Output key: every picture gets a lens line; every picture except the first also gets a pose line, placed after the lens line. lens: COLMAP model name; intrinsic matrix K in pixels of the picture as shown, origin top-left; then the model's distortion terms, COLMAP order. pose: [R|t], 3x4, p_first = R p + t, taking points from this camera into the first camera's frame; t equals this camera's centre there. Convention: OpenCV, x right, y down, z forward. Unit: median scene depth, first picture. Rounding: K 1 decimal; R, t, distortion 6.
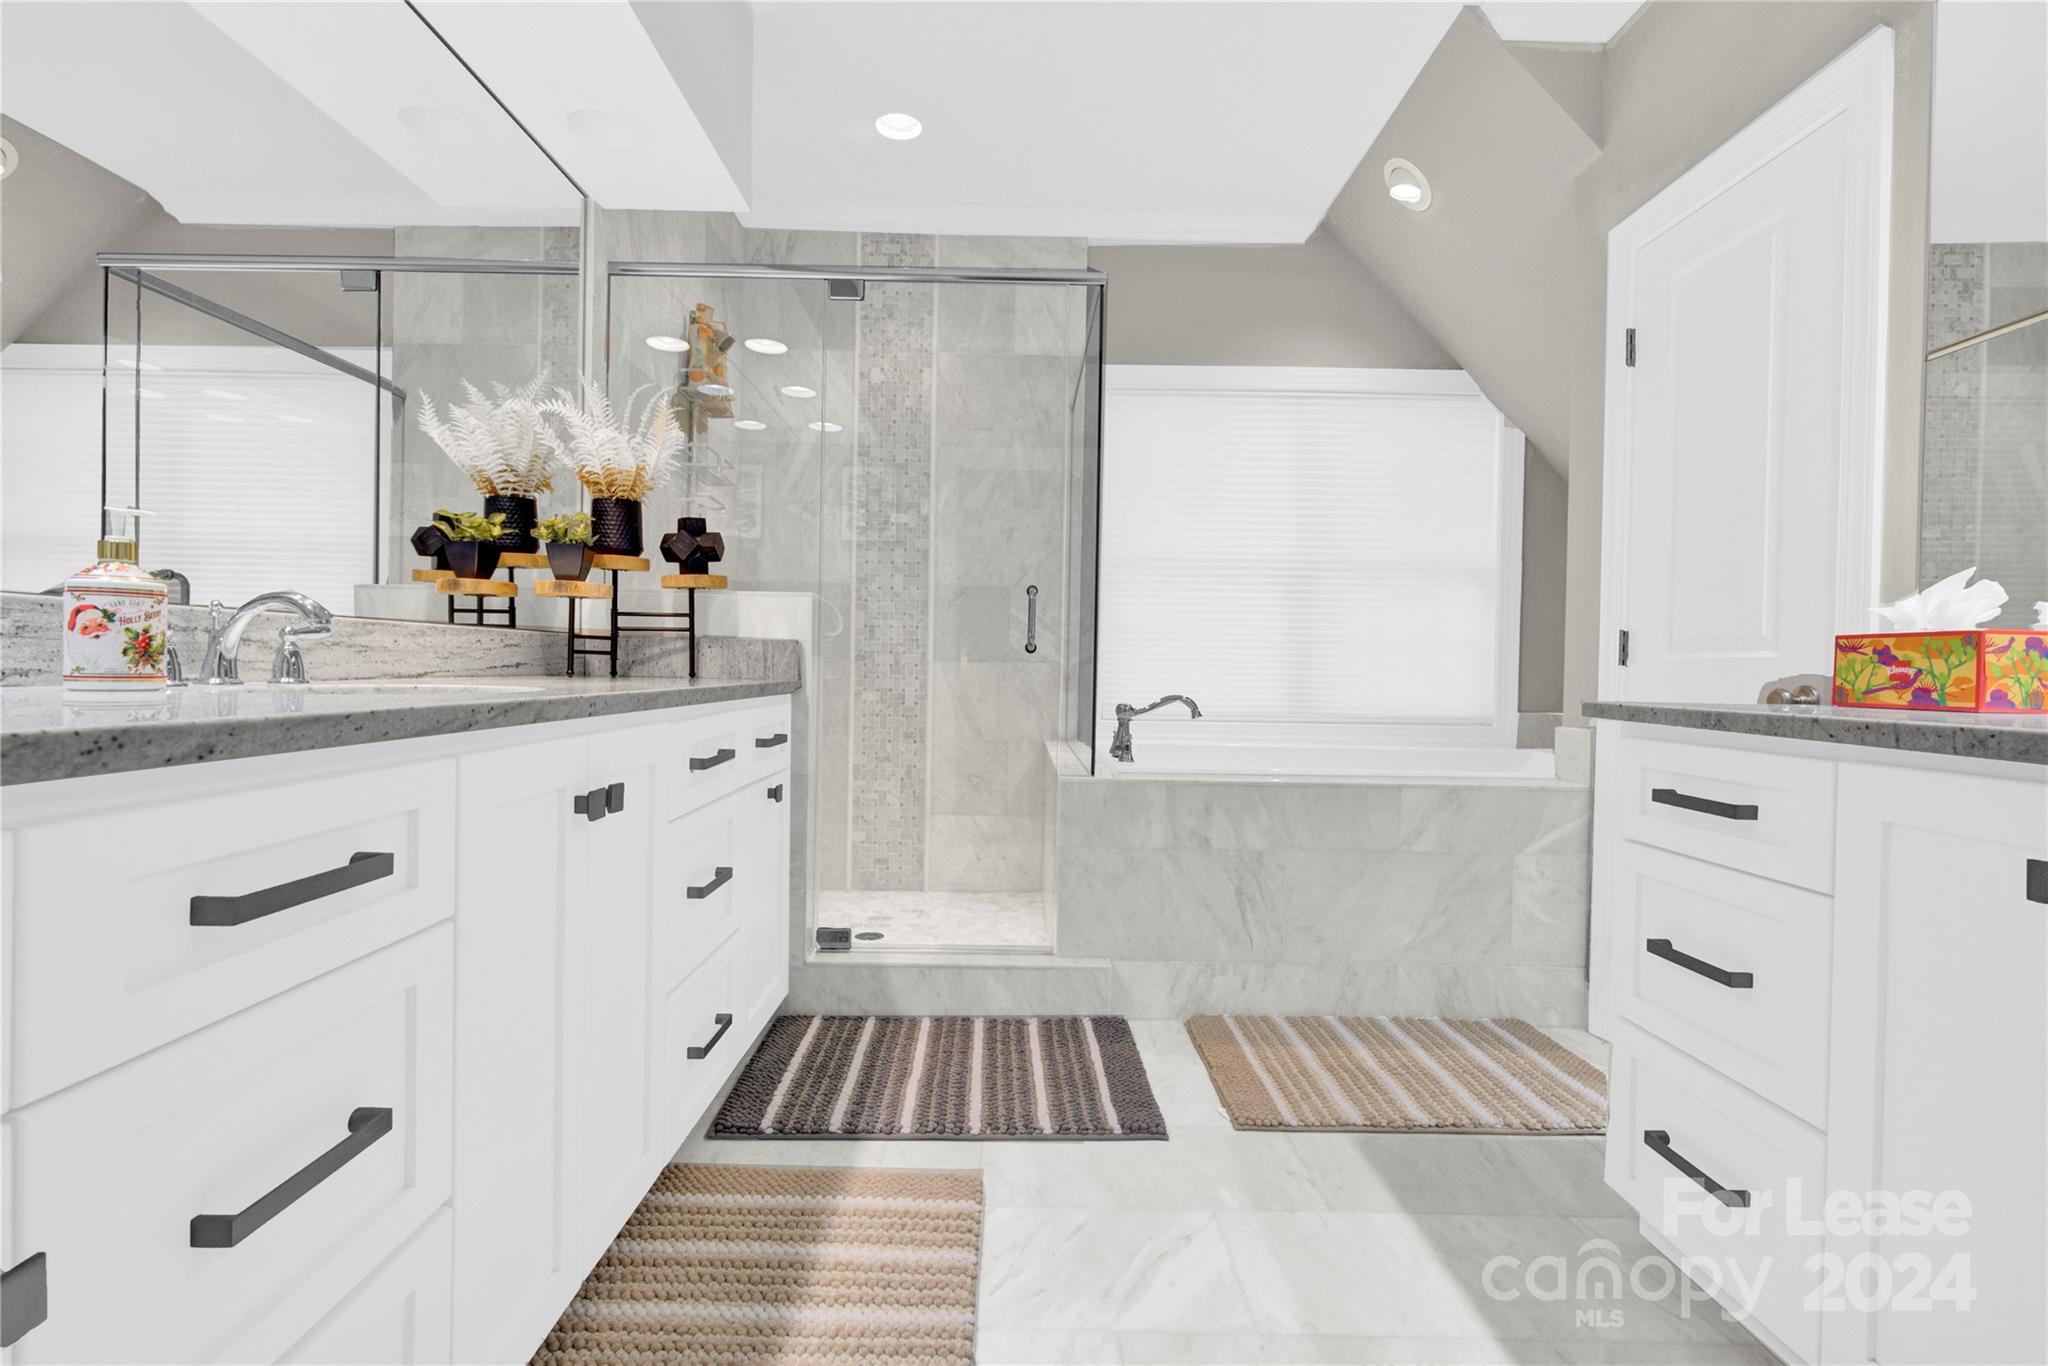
lens RADIAL K [[998.2, 0, 1024.0], [0, 998.2, 683.0], [0, 0, 1]] dist [0.001311, 0.000047]
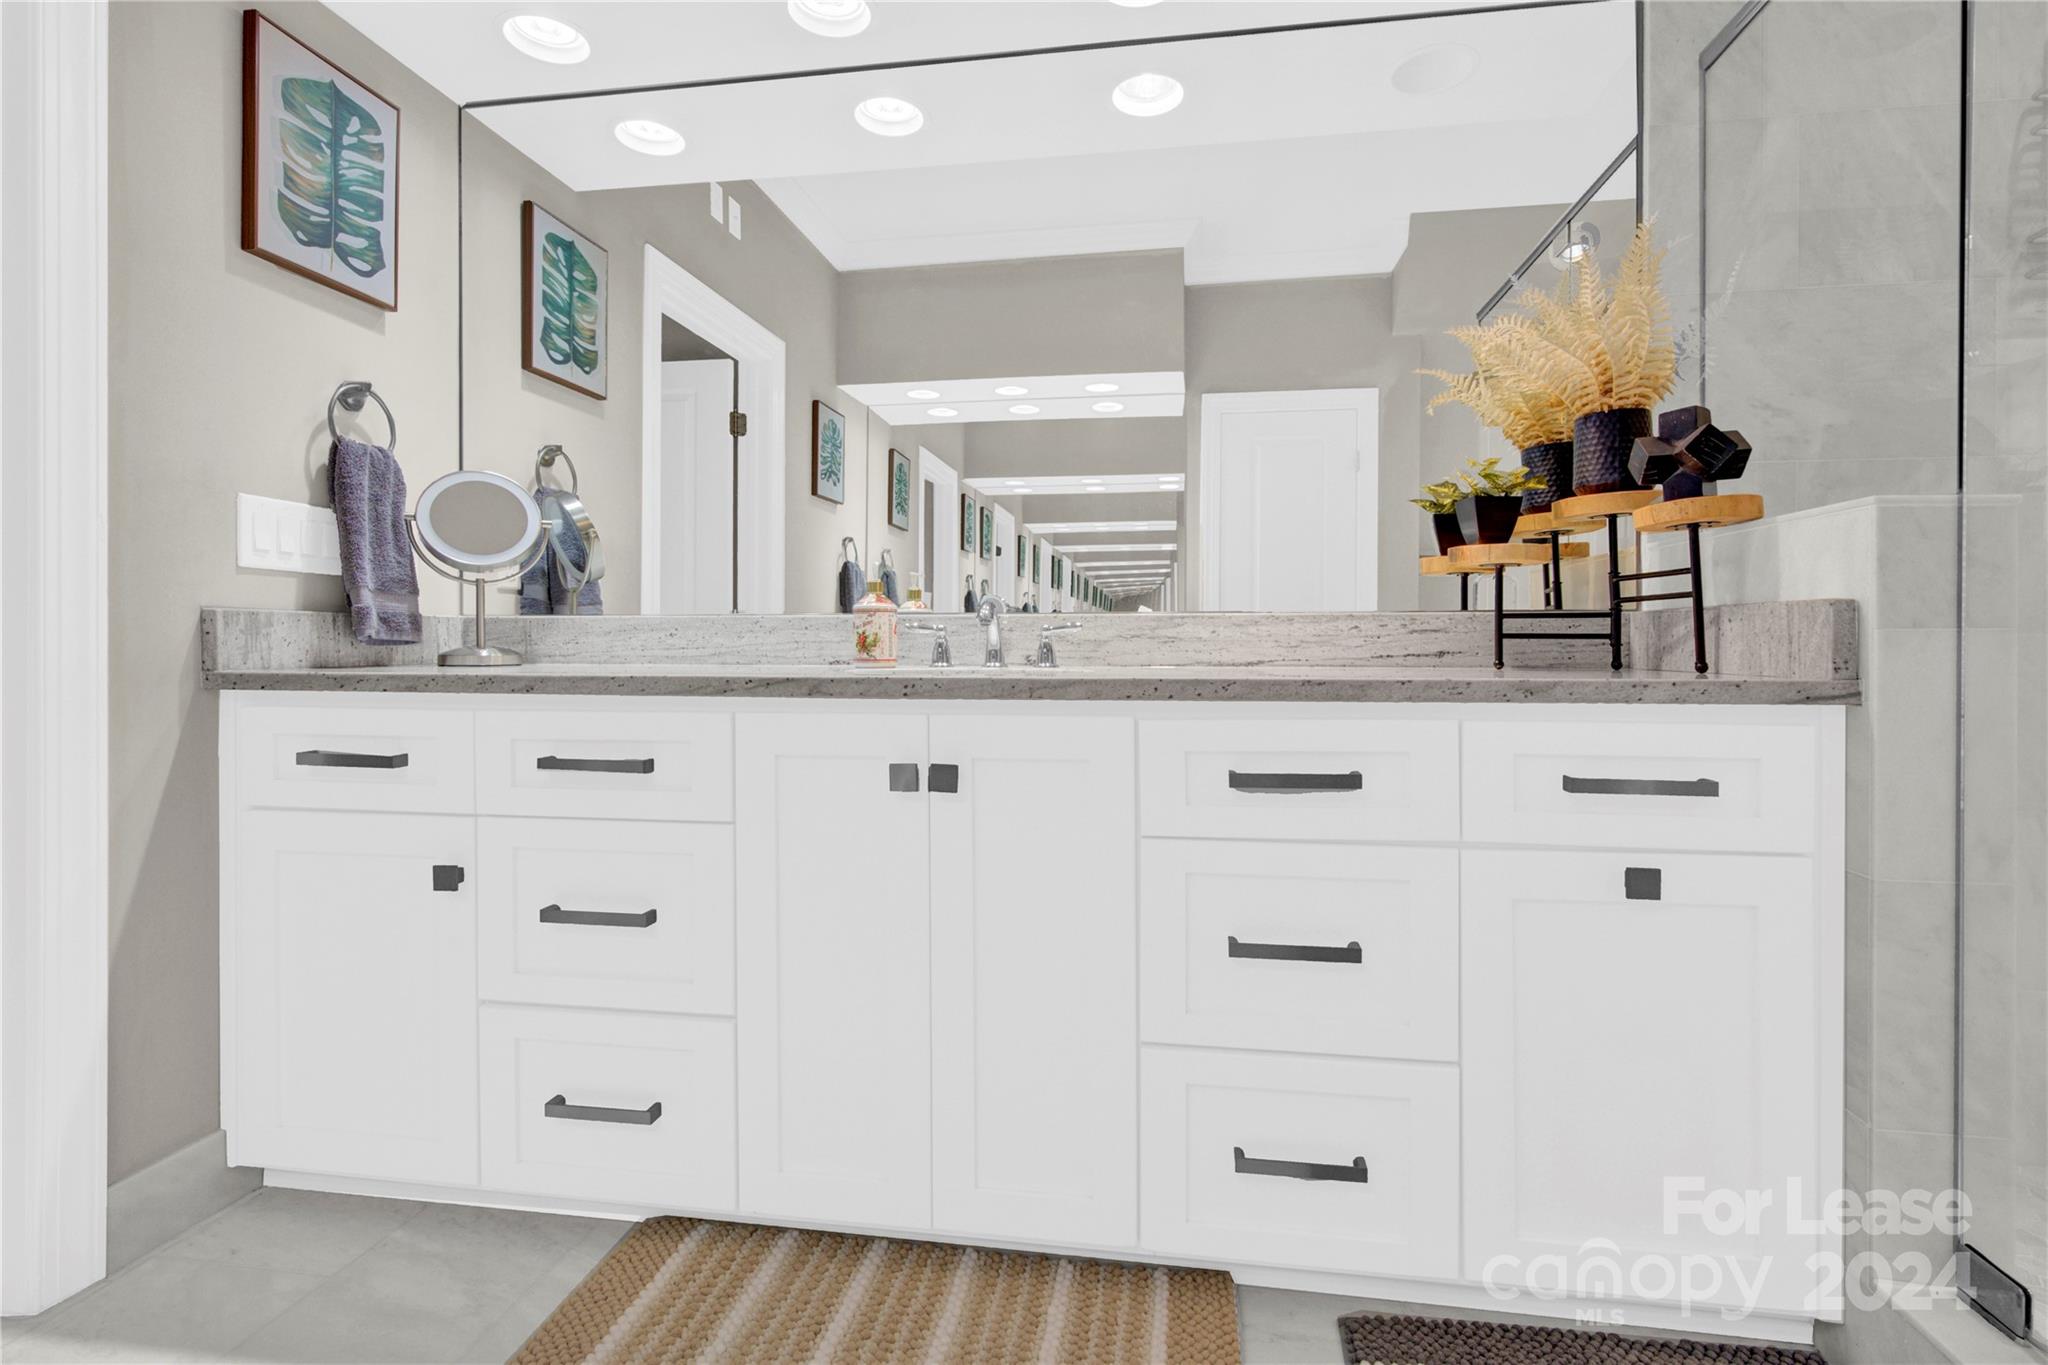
lens RADIAL K [[964.3, 0, 1019.3], [0, 964.3, 656.6], [0, 0, 1]] dist [0.000954, 0.000481]
pose [[-0.175553, -0.008236, -0.984435, 0.292895], [-0.020674, 0.999775, -0.004678, -0.003927], [0.984253, 0.019531, -0.175684, 0.659943]]
